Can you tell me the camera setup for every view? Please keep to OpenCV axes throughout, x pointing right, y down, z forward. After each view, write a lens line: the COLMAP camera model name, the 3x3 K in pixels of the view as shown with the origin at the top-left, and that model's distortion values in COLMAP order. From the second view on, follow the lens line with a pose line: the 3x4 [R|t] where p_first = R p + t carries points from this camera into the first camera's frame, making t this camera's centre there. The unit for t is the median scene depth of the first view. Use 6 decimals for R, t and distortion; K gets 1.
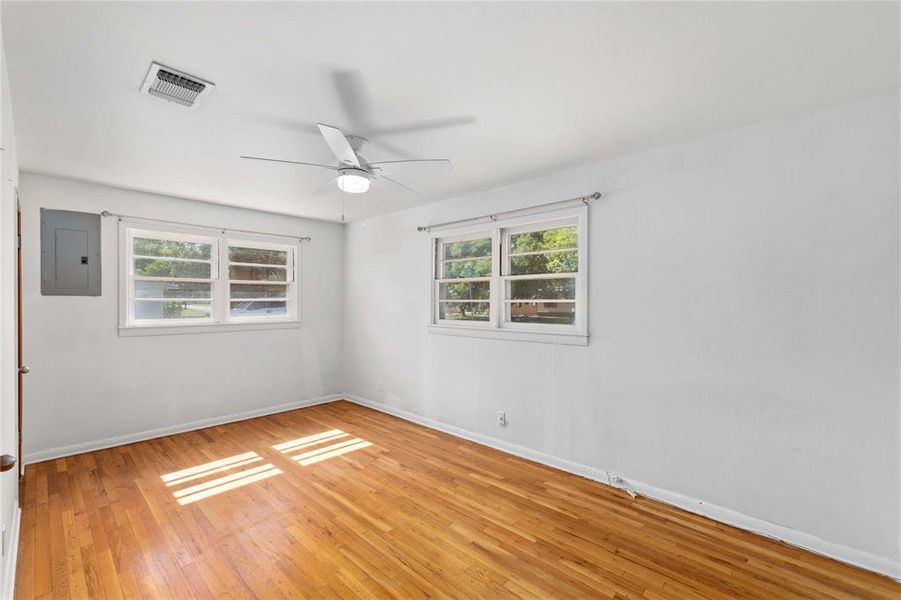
lens RADIAL K [[393.7, 0, 446.6], [0, 393.7, 306.6], [0, 0, 1]] dist [0.002382, -0.000047]
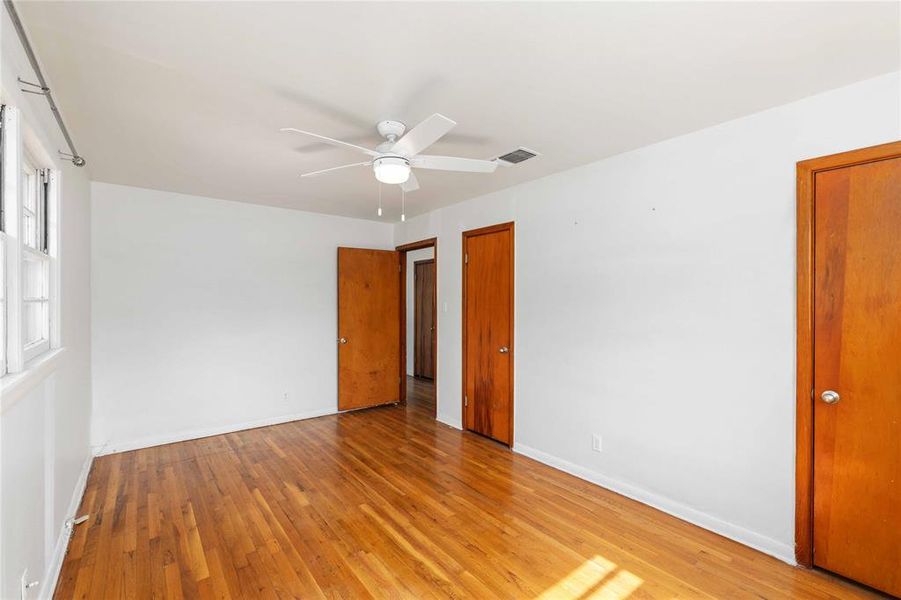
lens RADIAL K [[393.7, 0, 450.3], [0, 393.7, 301.3], [0, 0, 1]] dist [0.002382, -0.000047]
pose [[-0.990604, -0.007151, 0.136577, -0.516978], [-0.004702, 0.999822, 0.018247, -0.035145], [-0.136683, 0.017433, -0.990461, 1.971027]]
